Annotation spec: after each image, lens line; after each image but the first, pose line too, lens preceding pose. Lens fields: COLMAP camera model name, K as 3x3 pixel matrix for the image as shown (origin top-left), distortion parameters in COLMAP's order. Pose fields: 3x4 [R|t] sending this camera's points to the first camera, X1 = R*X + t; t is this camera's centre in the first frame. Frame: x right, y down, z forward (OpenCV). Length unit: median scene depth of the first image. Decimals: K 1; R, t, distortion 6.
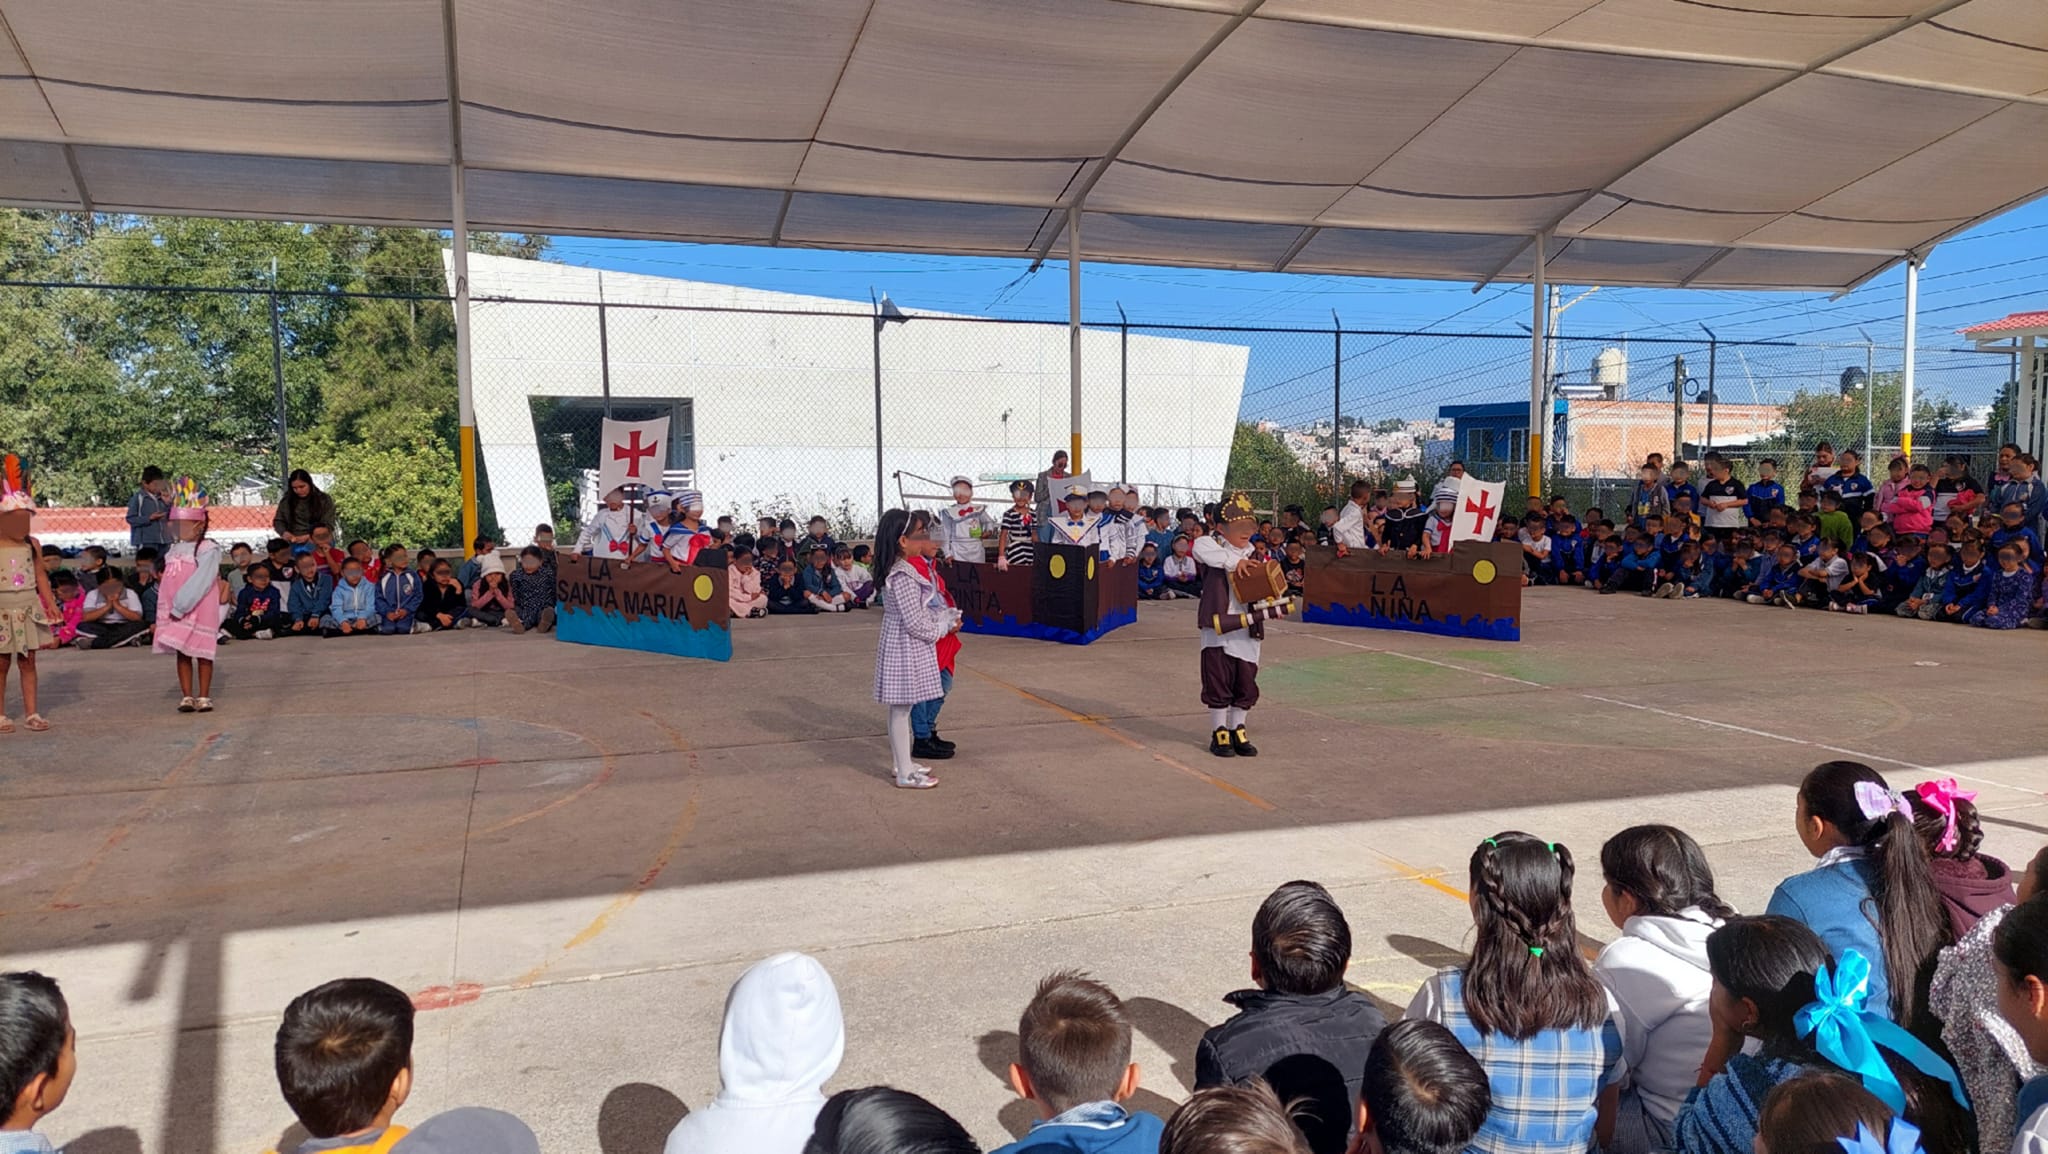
lens RADIAL K [[1502.2, 0, 1023.5], [0, 1502.2, 594.1], [0, 0, 1]] dist [0.034866, -0.015566]
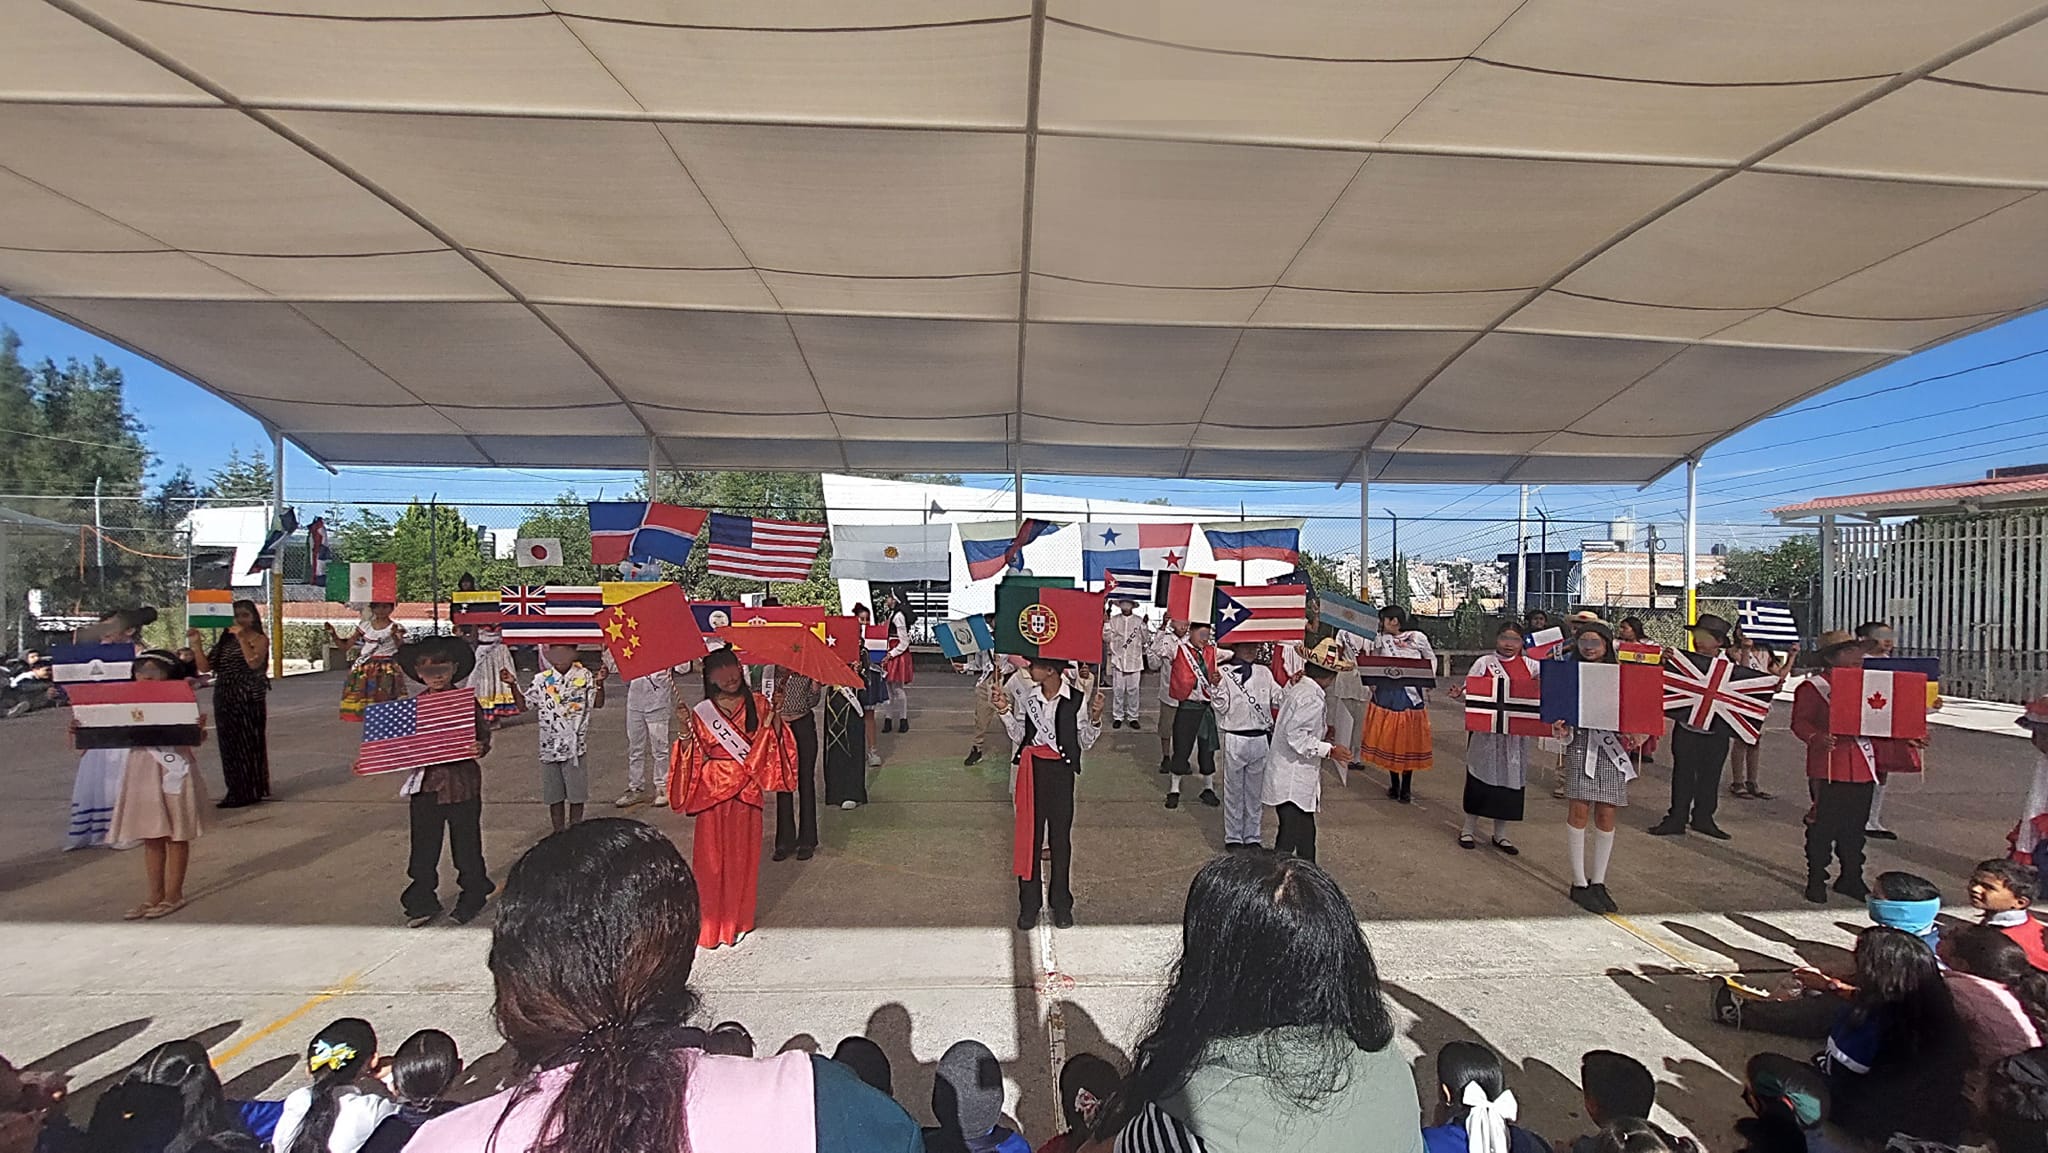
lens RADIAL K [[843.7, 0, 1062.5], [0, 843.7, 569.5], [0, 0, 1]] dist [-0.016341, -0.000065]
pose [[0.953906, 0.010601, -0.299917, 0.243405], [-0.039583, 0.995089, -0.090723, -0.030743], [0.297482, 0.098413, 0.949642, 0.122416]]
